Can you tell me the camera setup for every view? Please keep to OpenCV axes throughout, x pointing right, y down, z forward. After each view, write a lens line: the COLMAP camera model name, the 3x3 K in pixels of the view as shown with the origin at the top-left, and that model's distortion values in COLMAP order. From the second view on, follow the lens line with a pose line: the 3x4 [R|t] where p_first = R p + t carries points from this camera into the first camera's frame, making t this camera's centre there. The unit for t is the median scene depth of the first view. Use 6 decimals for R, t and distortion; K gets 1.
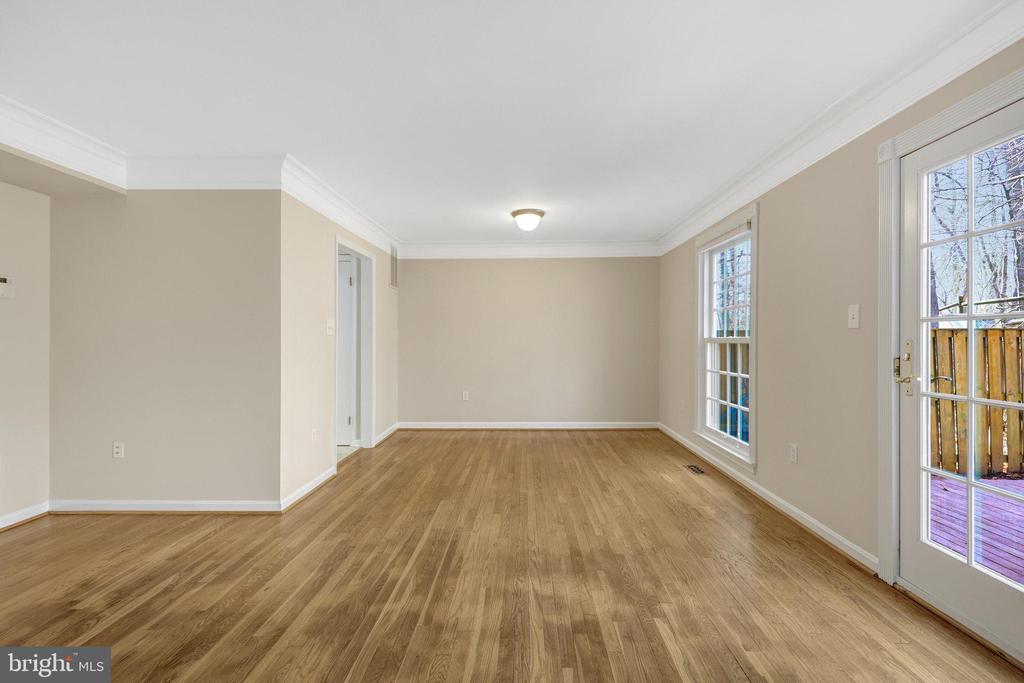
lens RADIAL K [[456.0, 0, 512.0], [0, 456.0, 341.5], [0, 0, 1]] dist [-0.000293, 0.000333]
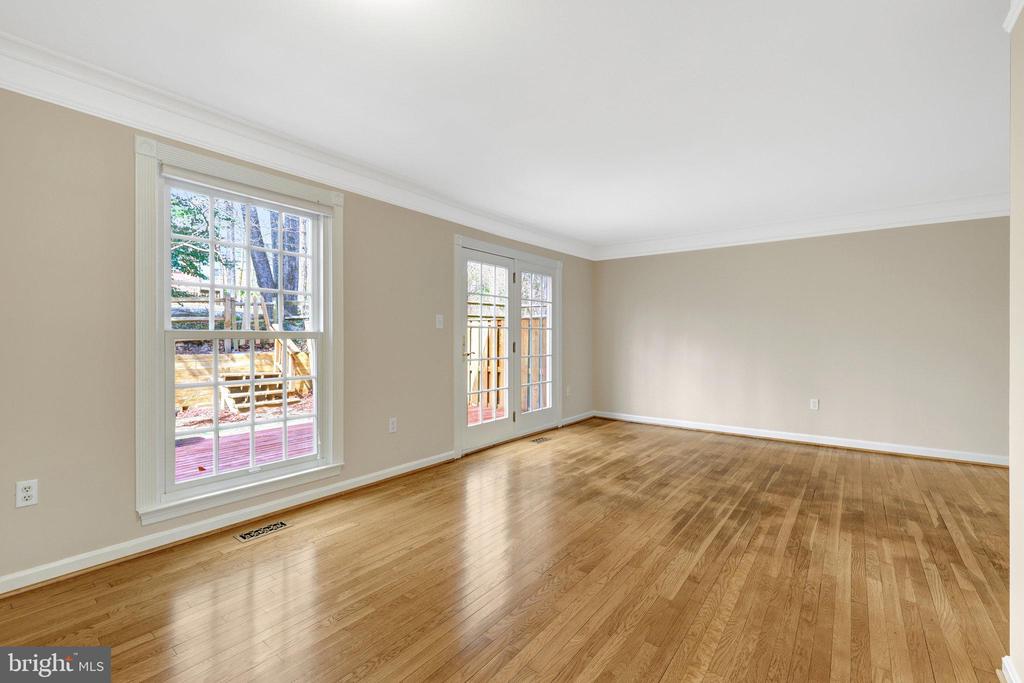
lens RADIAL K [[456.0, 0, 512.0], [0, 456.0, 341.5], [0, 0, 1]] dist [-0.000293, 0.000333]
pose [[-0.818163, -0.006886, 0.574945, -0.482809], [-0.000263, 0.999933, 0.011601, -0.001208], [-0.574986, 0.009340, -0.818110, 2.385744]]
